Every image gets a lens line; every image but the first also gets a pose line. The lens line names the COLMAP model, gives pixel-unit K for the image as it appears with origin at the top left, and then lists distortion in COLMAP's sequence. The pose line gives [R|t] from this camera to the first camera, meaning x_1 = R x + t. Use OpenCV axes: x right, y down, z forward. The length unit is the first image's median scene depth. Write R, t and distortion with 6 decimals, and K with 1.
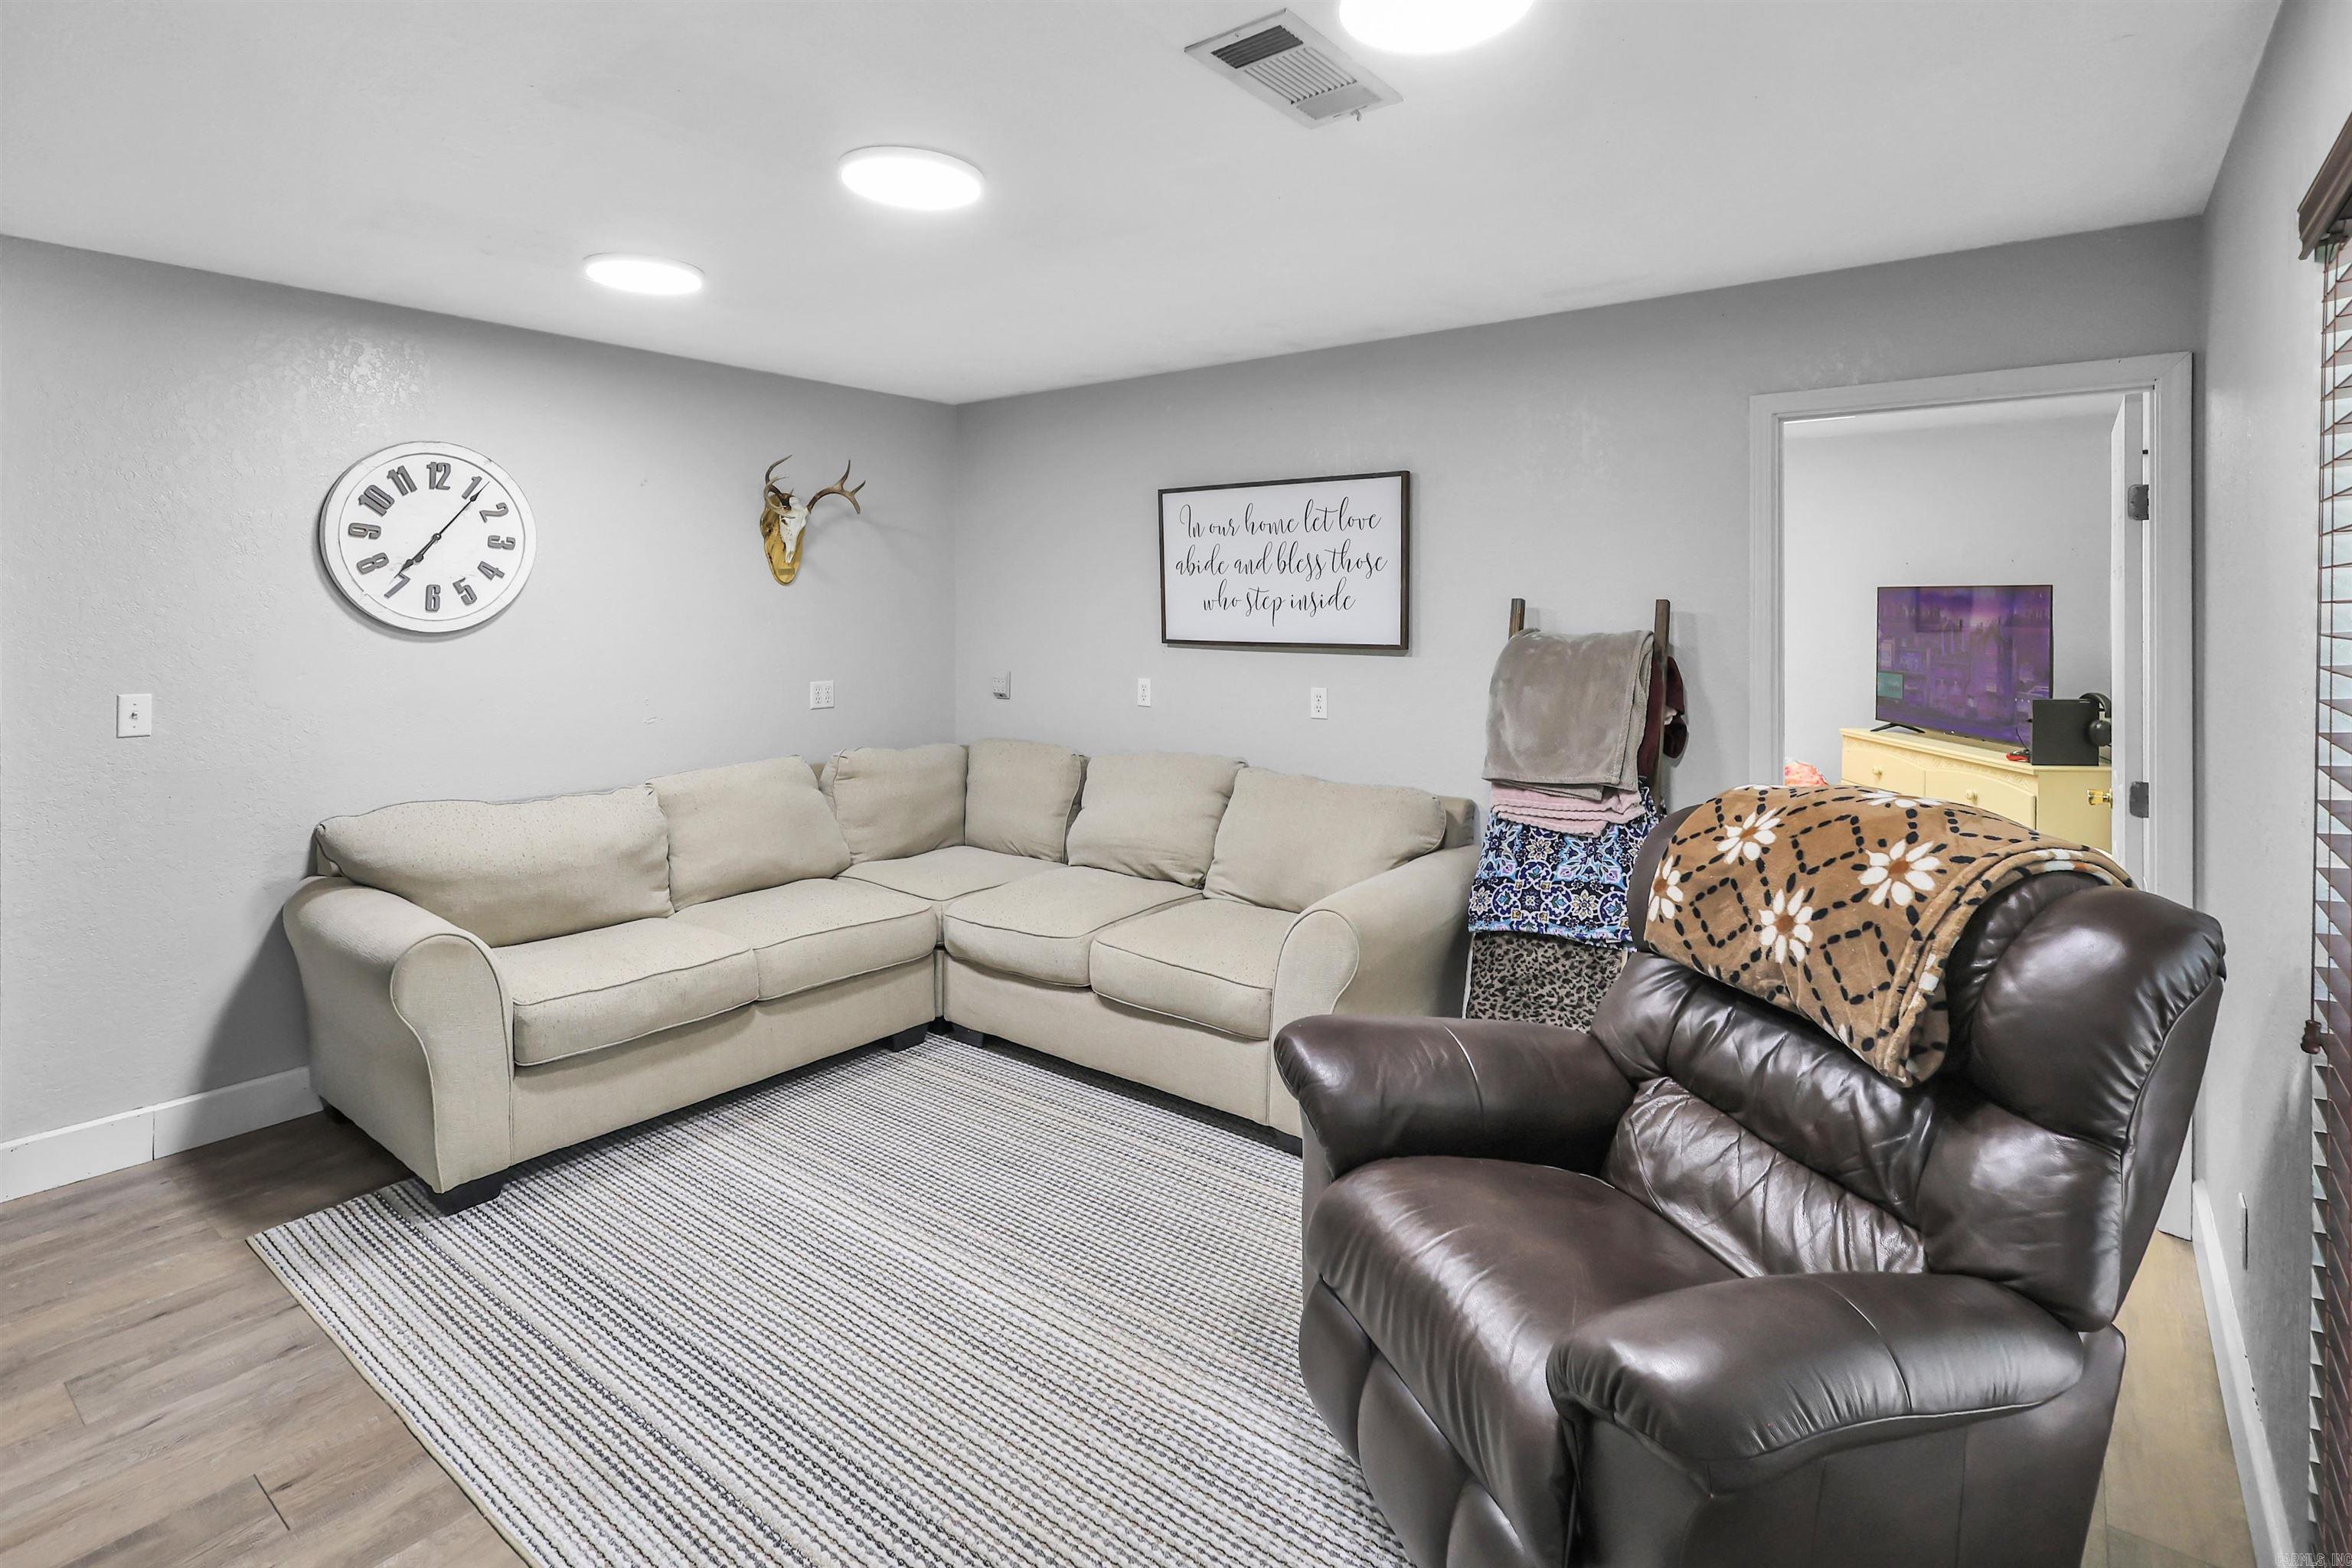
lens RADIAL K [[1141.7, 0, 1170.6], [0, 1141.7, 609.4], [0, 0, 1]] dist [-0.000431, 0.001186]
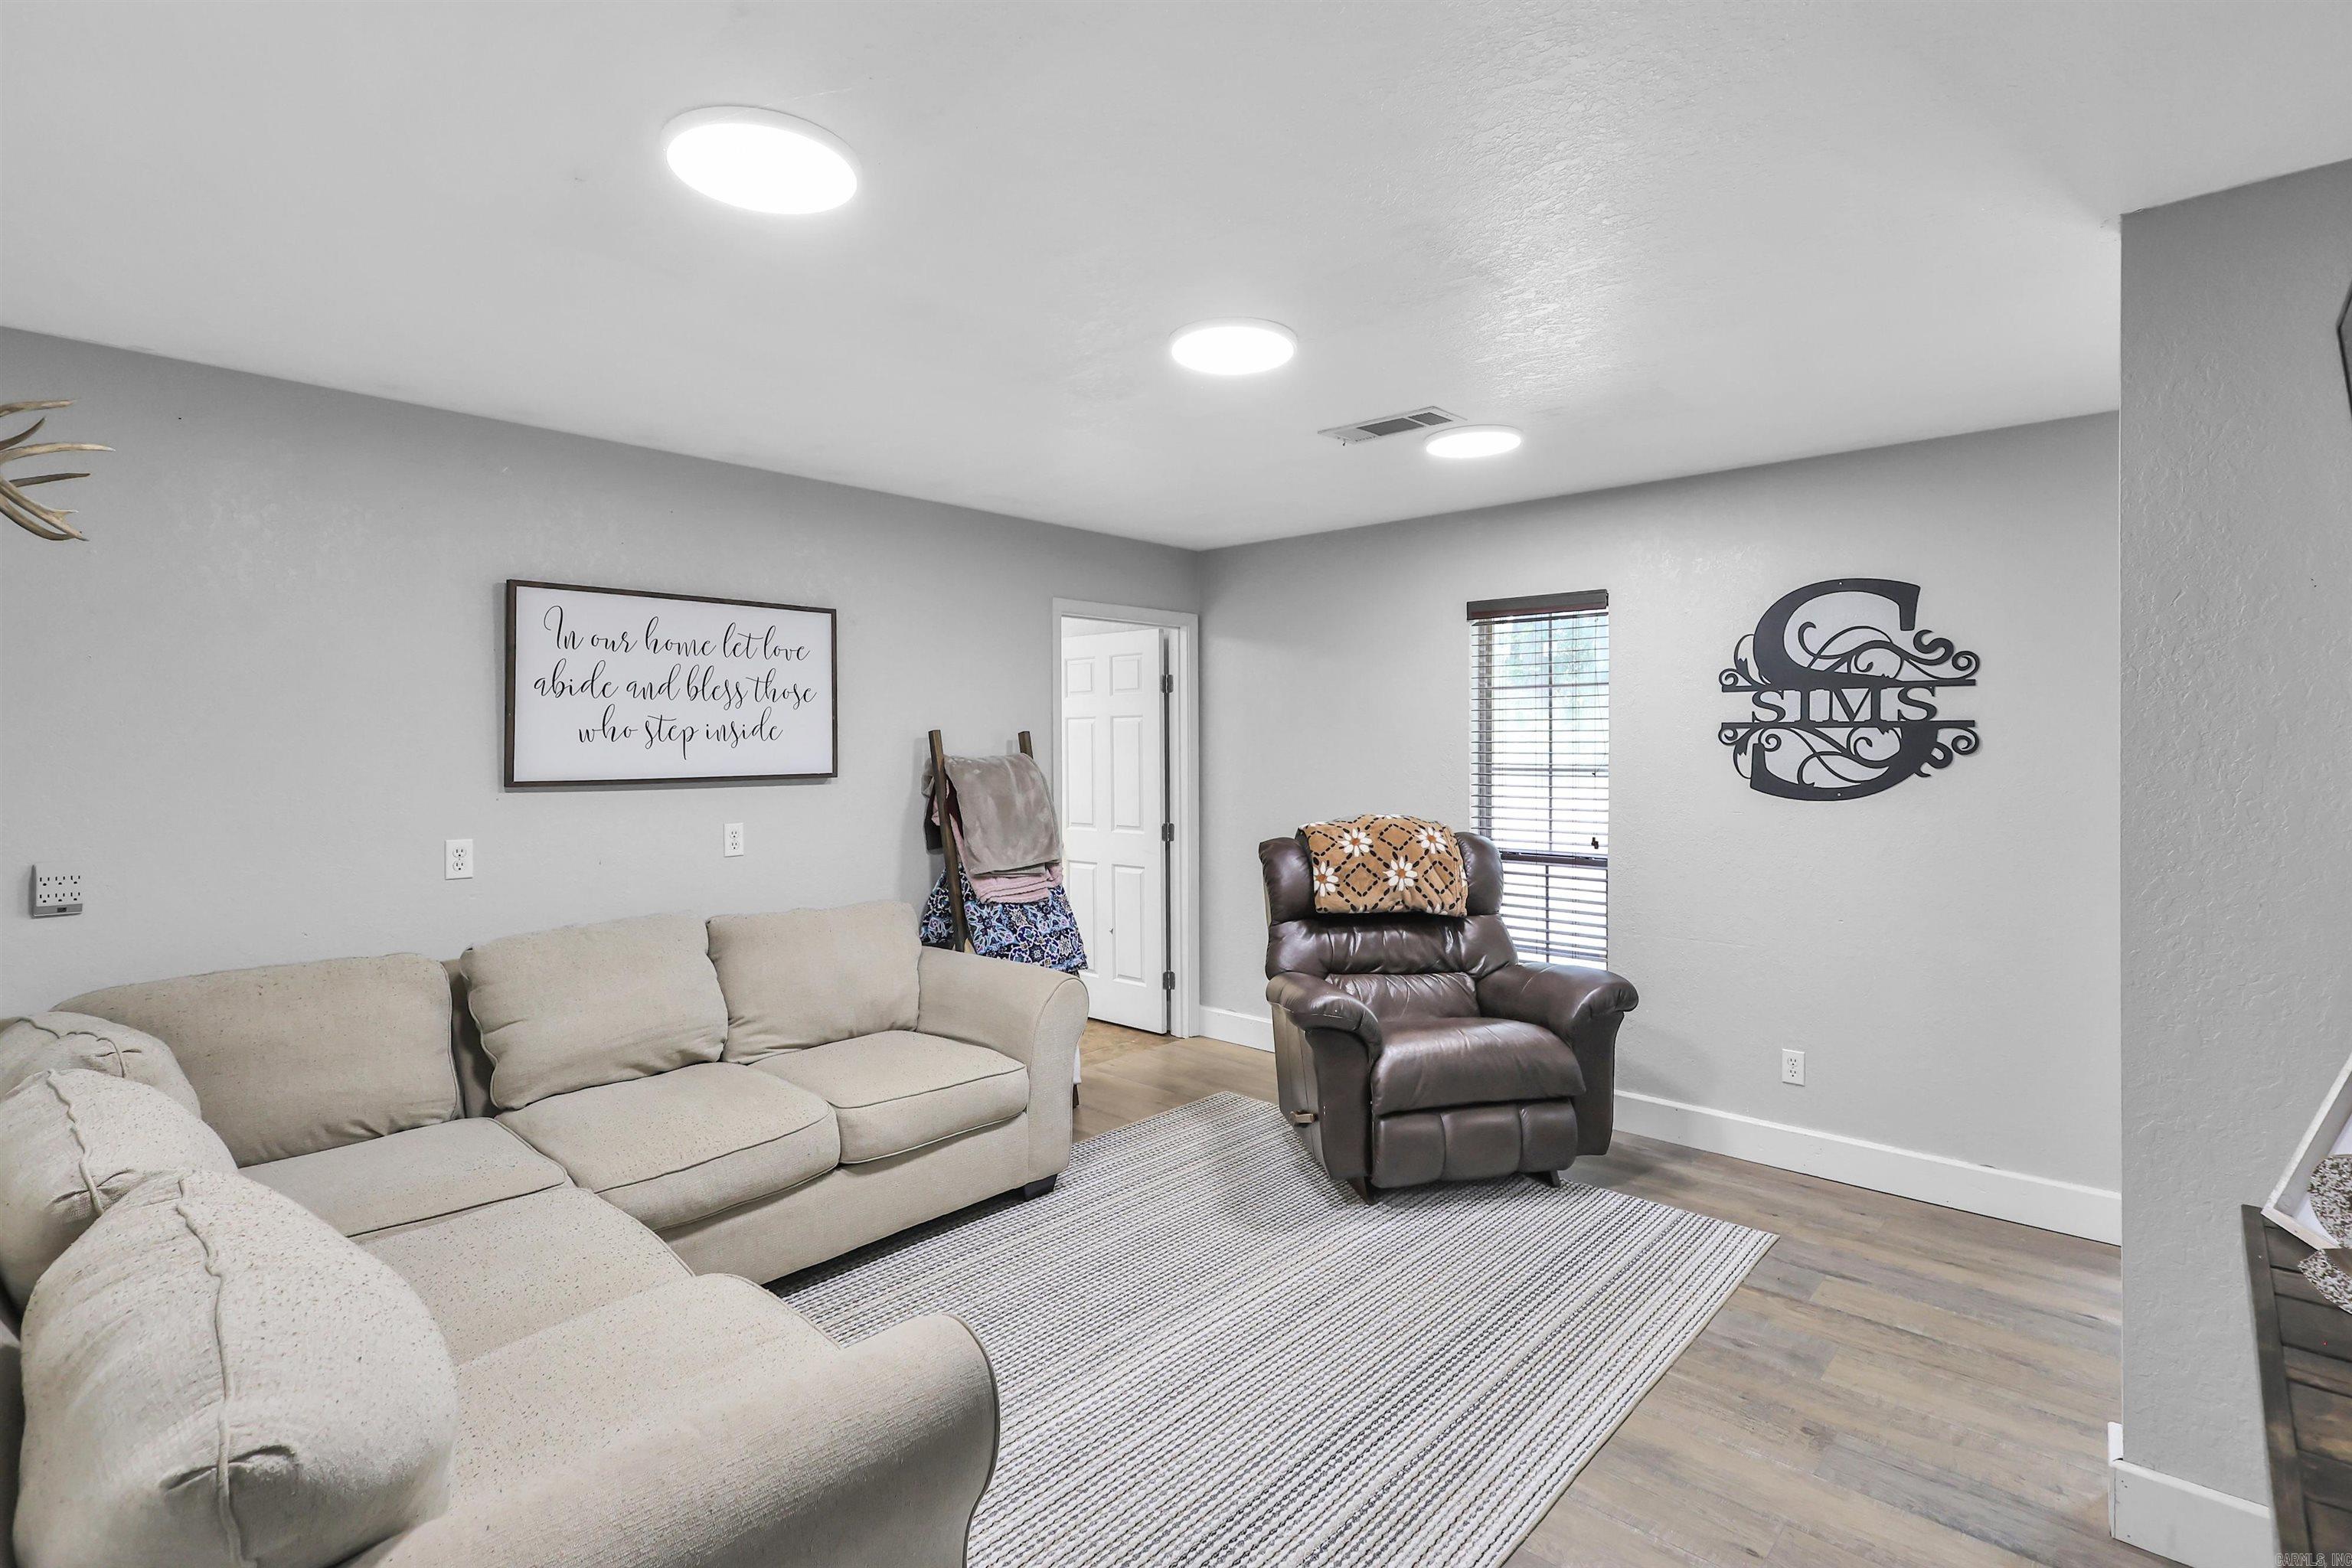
lens RADIAL K [[1141.7, 0, 1171.2], [0, 1141.7, 766.6], [0, 0, 1]] dist [-0.000431, 0.001186]
pose [[0.084288, -0.025972, 0.996103, -0.778557], [0.009086, 0.999639, 0.025295, 0.001258], [-0.996400, 0.006918, 0.084494, 0.561379]]
